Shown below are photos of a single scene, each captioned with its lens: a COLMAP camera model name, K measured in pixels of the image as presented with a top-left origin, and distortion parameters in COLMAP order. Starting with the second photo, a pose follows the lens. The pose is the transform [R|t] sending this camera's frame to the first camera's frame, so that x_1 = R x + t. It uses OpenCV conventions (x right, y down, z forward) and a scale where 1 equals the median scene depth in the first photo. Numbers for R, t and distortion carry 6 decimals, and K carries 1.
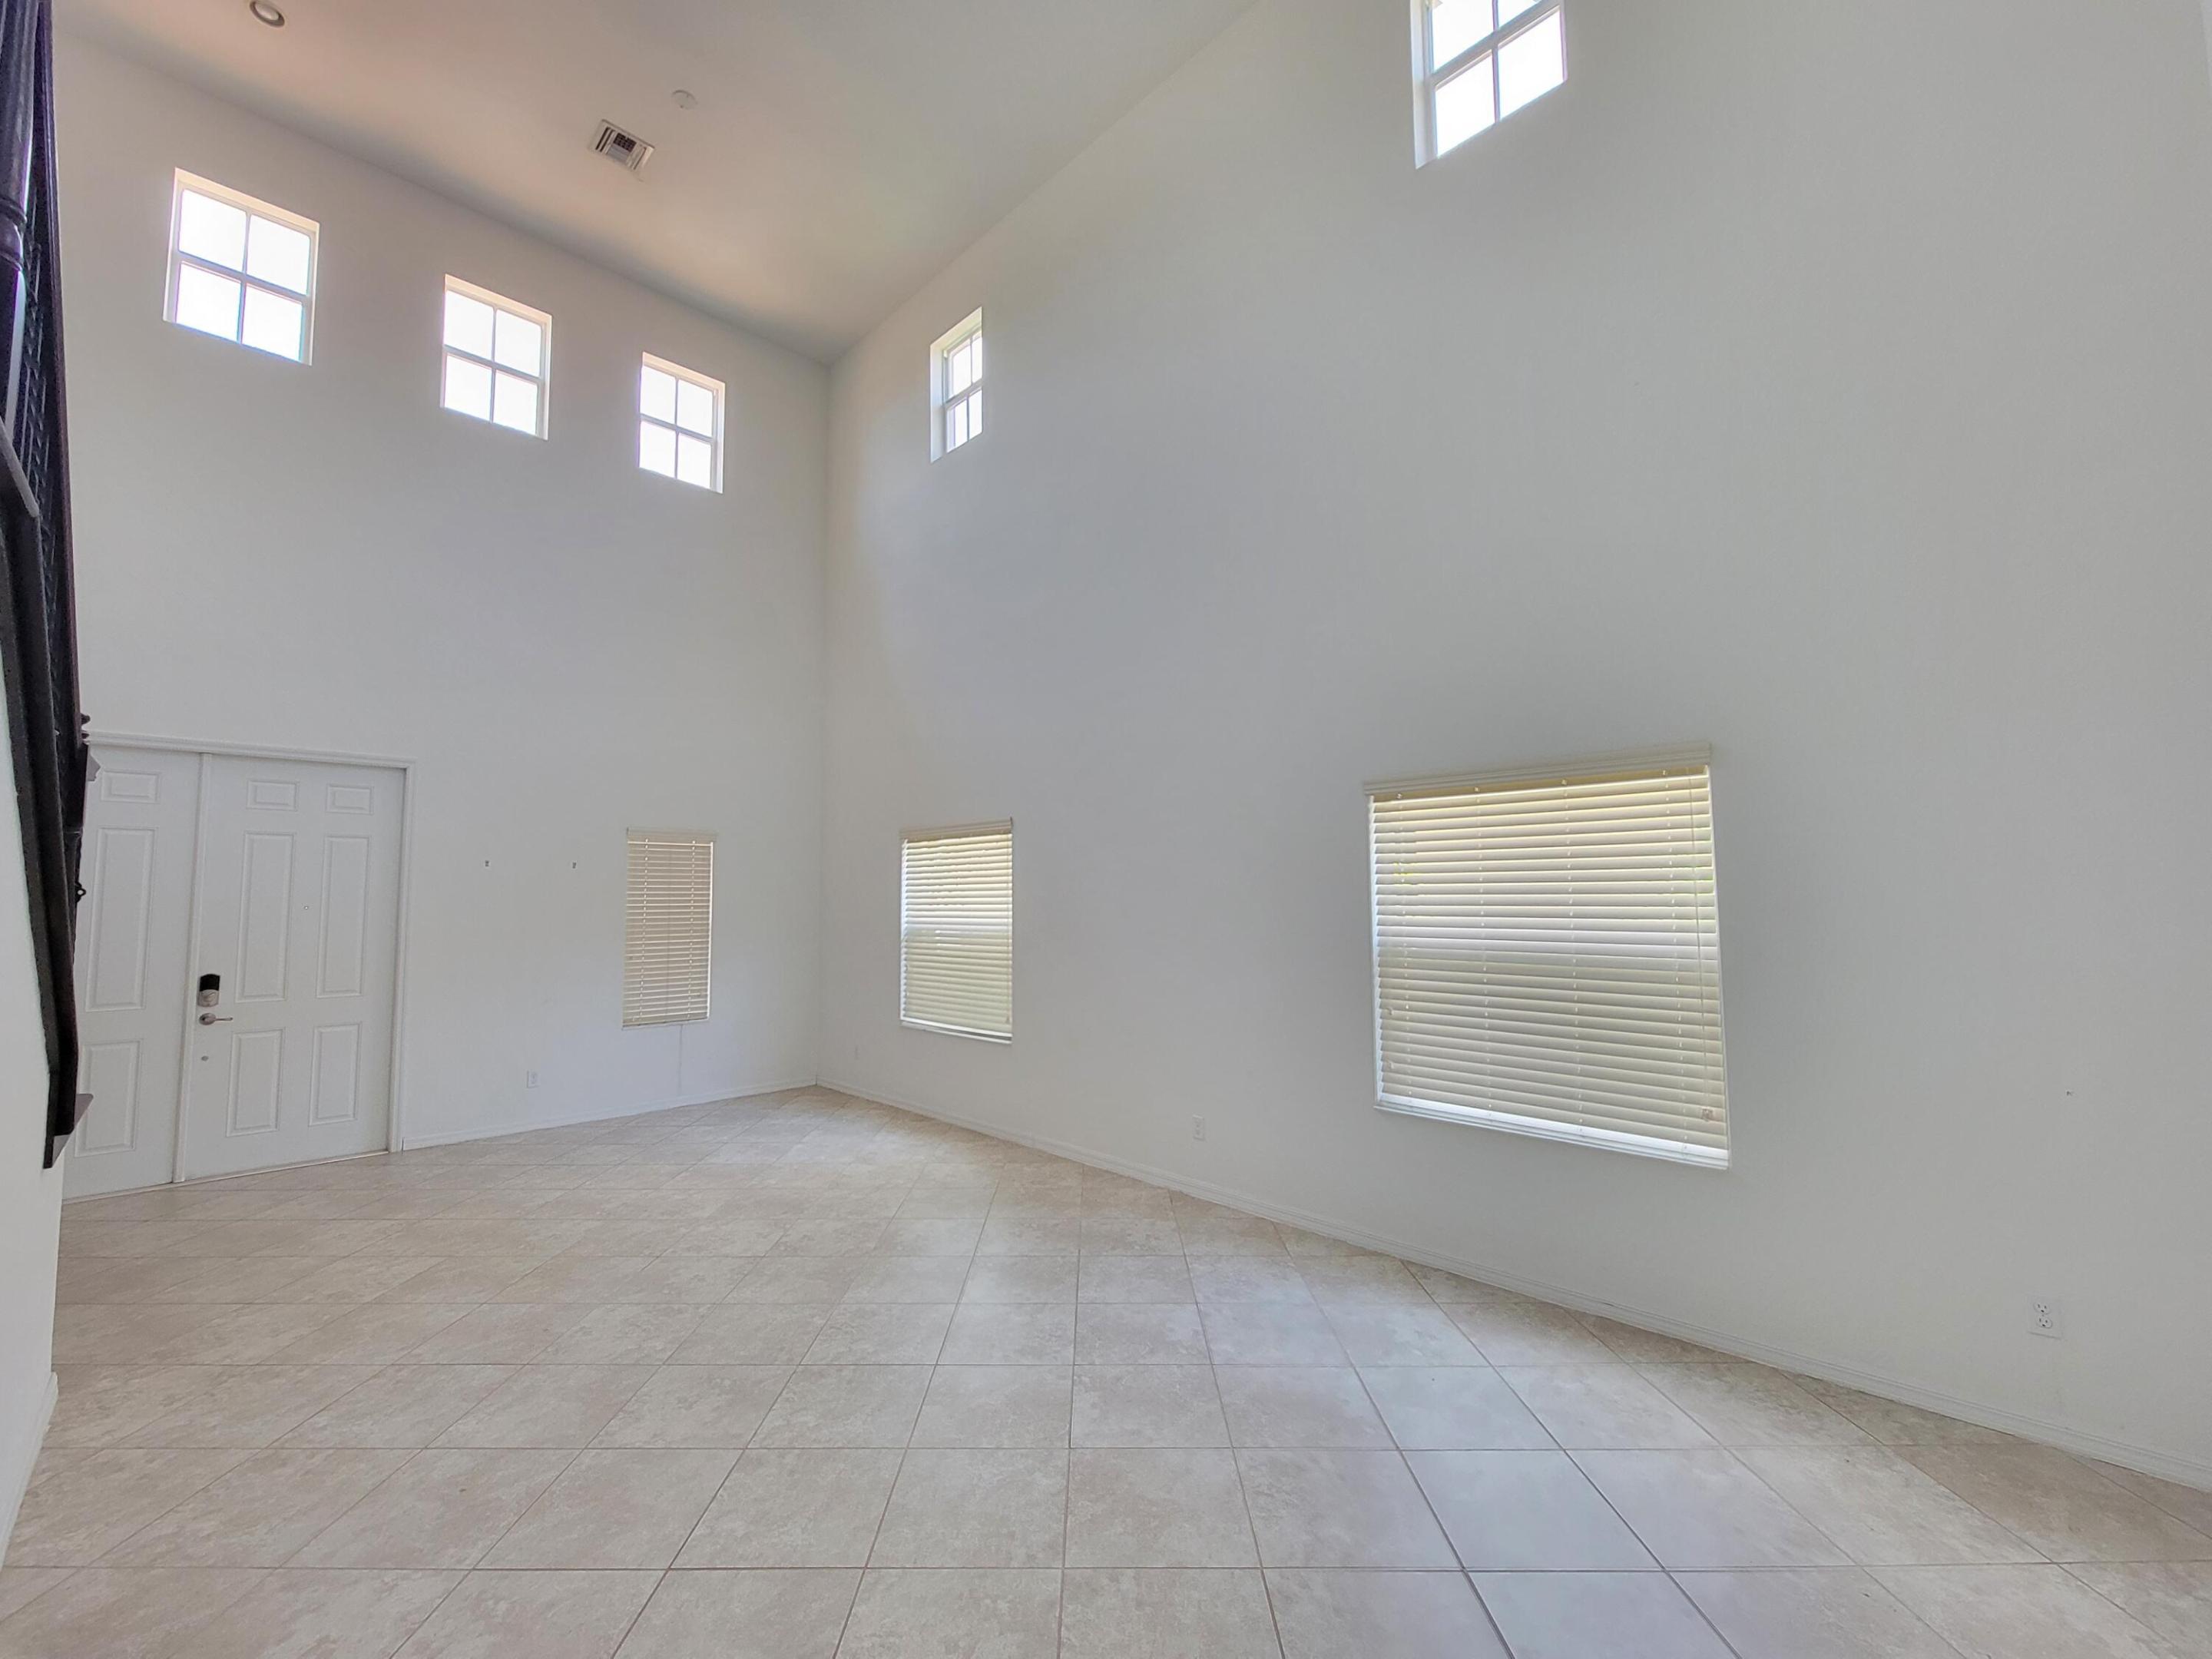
lens RADIAL K [[915.1, 0, 1094.2], [0, 915.1, 834.0], [0, 0, 1]] dist [-0.002395, -0.000038]
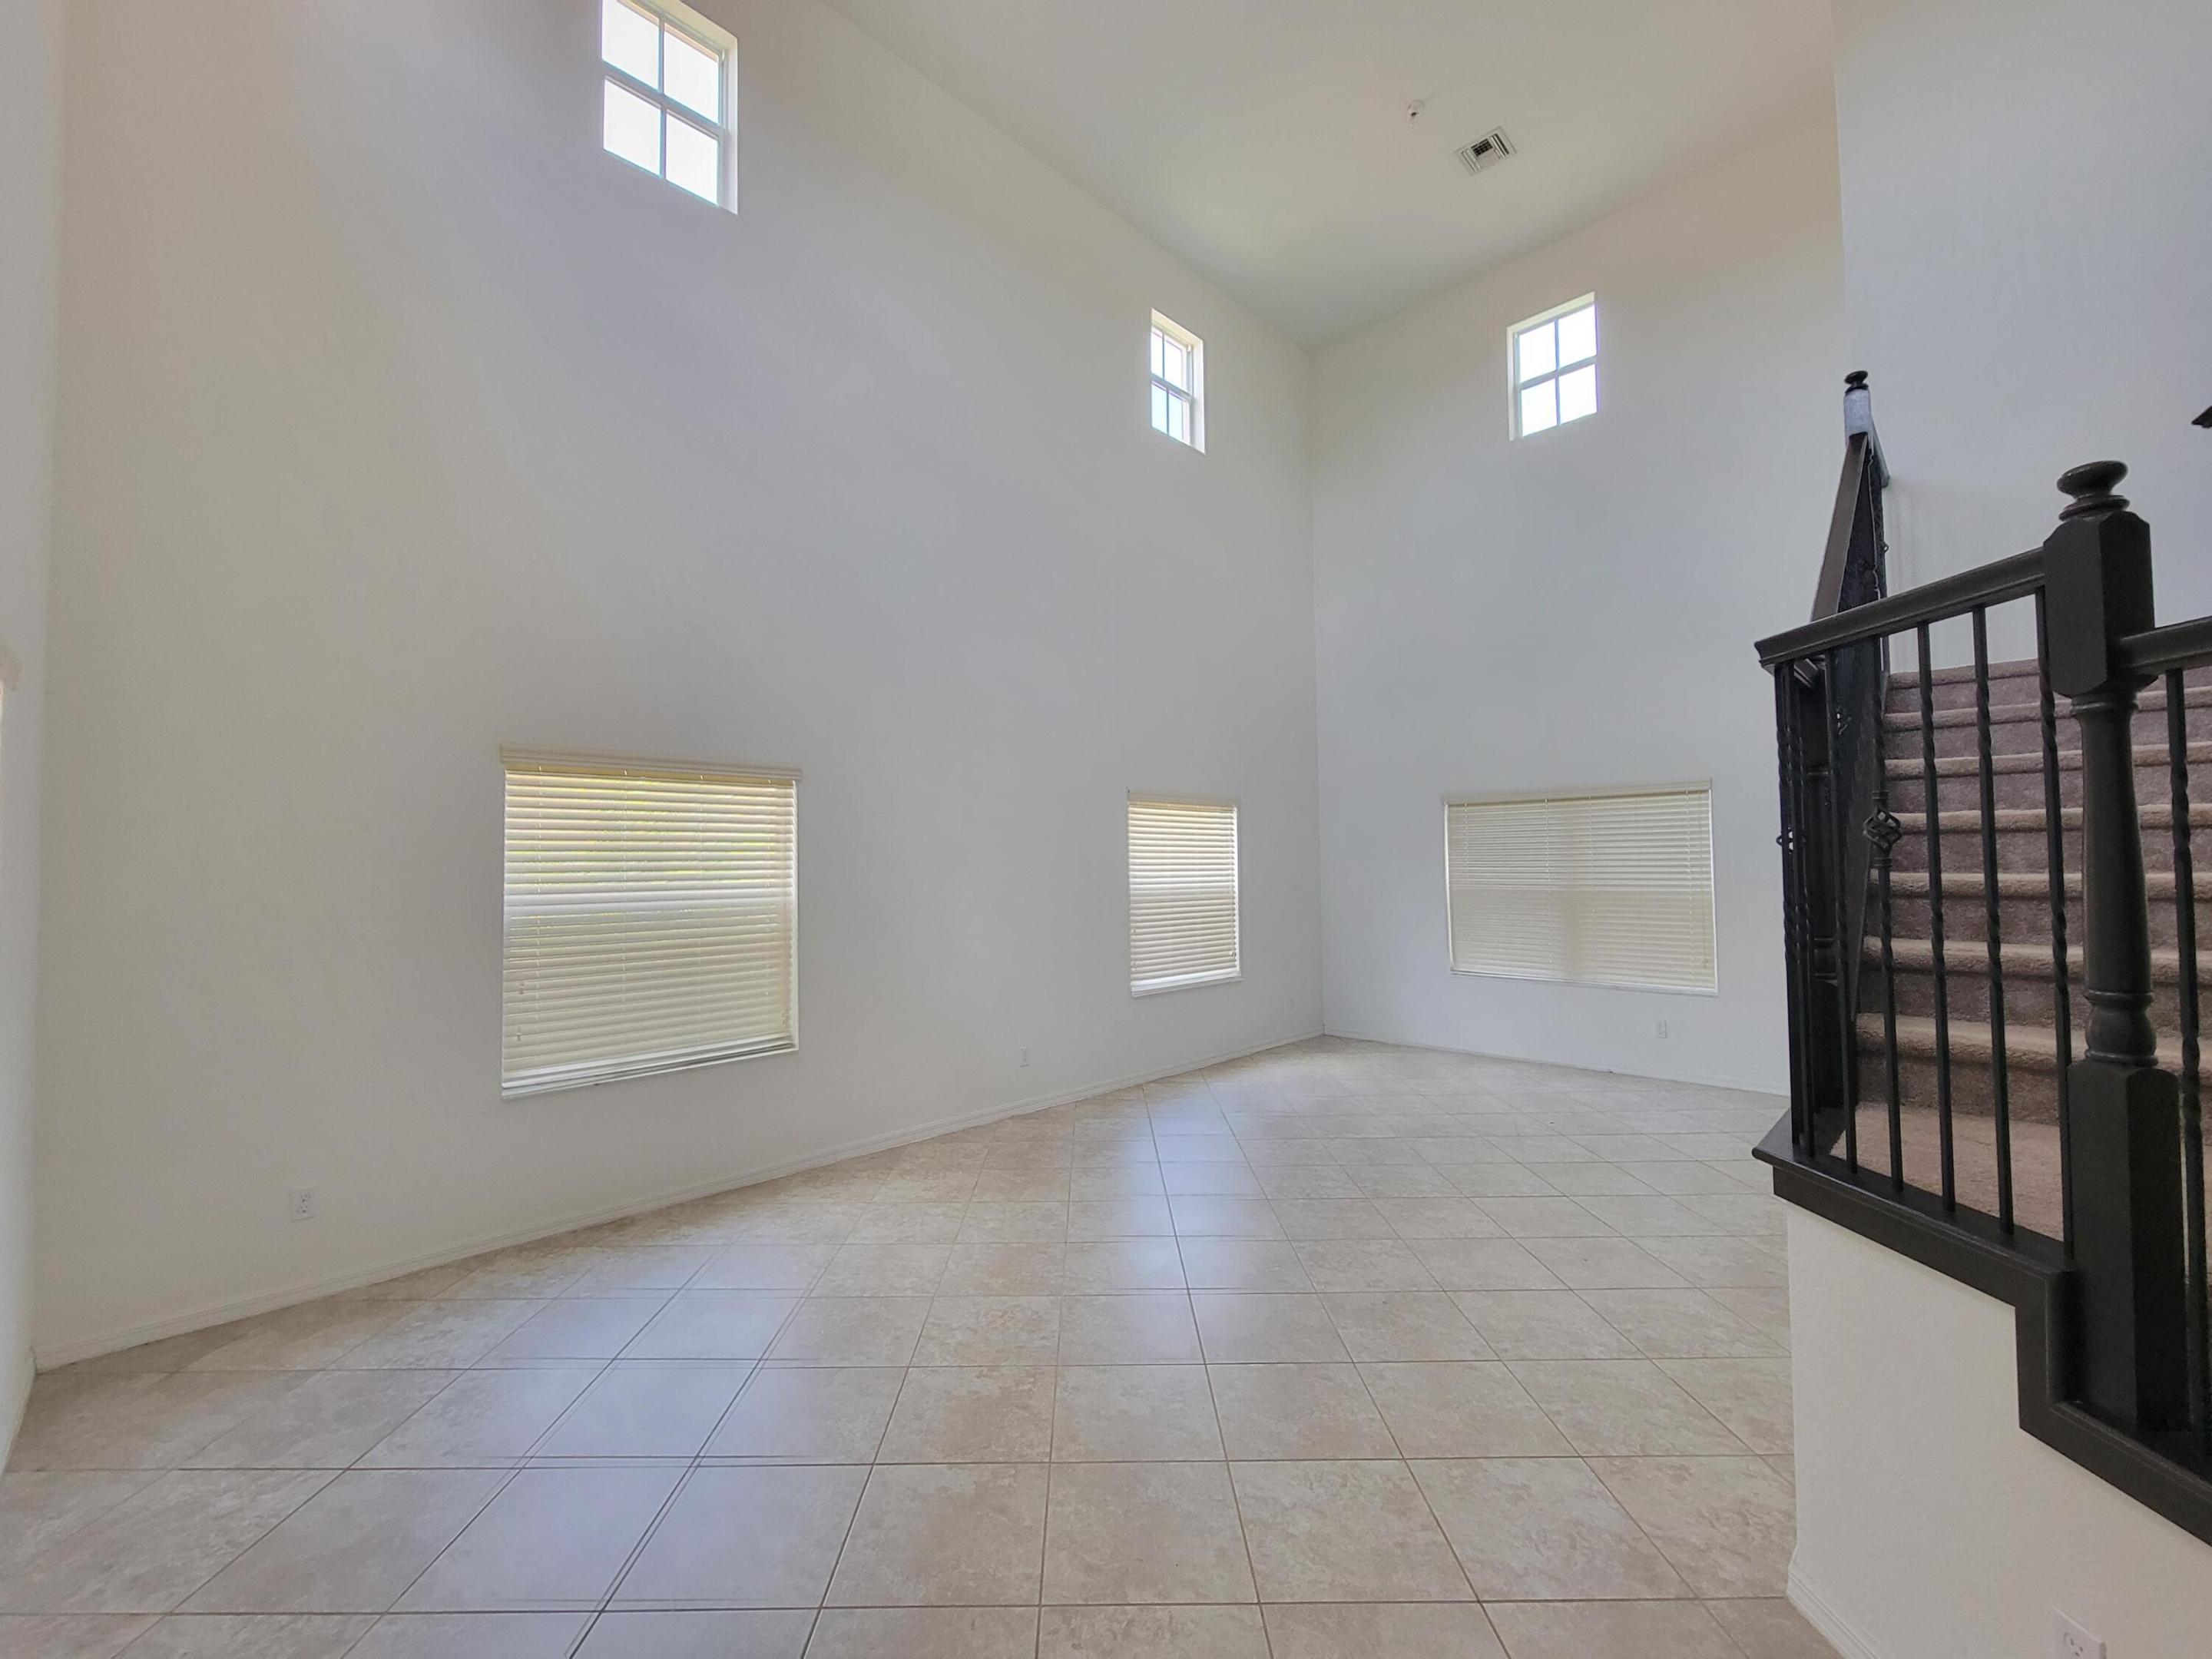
lens RADIAL K [[915.1, 0, 1094.2], [0, 915.1, 834.0], [0, 0, 1]] dist [-0.002395, -0.000038]
pose [[-0.020351, 0.041520, 0.998930, -1.100515], [-0.059759, 0.997300, -0.042670, 0.073117], [-0.998005, -0.060563, -0.017815, 0.939787]]
